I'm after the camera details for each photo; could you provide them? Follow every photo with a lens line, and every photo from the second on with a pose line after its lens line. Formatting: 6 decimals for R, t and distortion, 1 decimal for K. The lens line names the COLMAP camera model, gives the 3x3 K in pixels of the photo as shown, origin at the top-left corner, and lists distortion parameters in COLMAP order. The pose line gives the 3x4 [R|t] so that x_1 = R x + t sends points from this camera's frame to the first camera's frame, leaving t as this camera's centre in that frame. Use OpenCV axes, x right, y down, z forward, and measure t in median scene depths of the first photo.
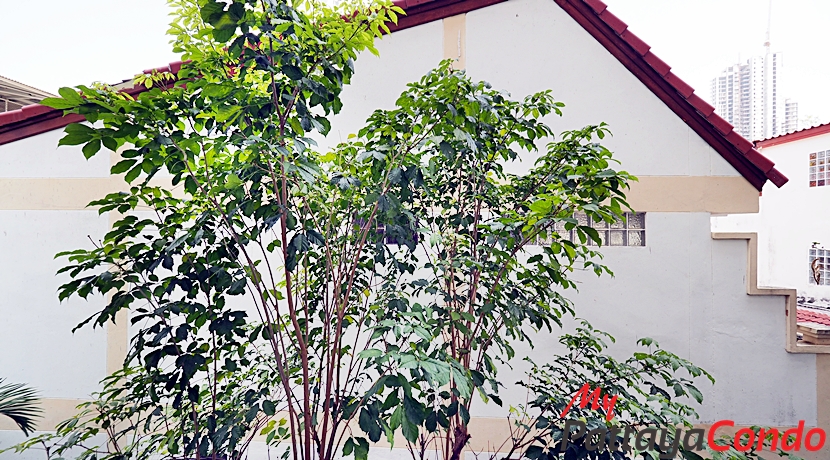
lens RADIAL K [[347.8, 0, 415.8], [0, 347.8, 227.1], [0, 0, 1]] dist [0.000281, -0.000008]
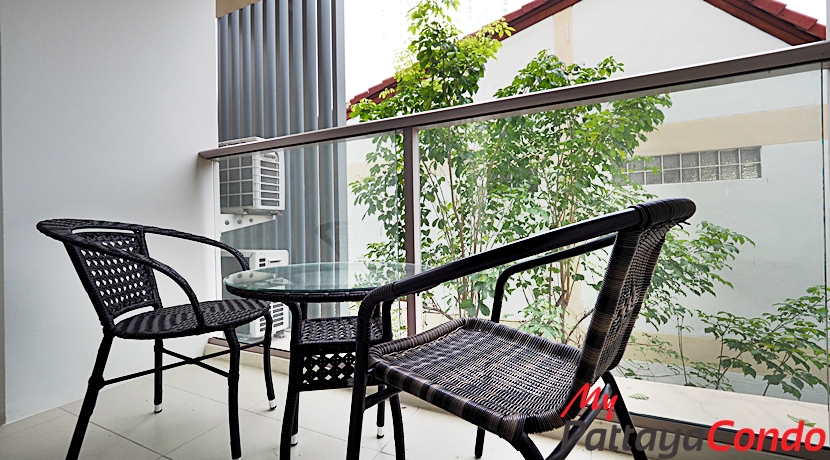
lens RADIAL K [[347.8, 0, 415.8], [0, 347.8, 227.1], [0, 0, 1]] dist [0.000281, -0.000008]
pose [[0.923725, -0.023860, -0.382312, 0.150318], [0.026724, 0.999640, 0.002182, 0.331084], [0.382123, -0.012232, 0.924031, -0.755950]]
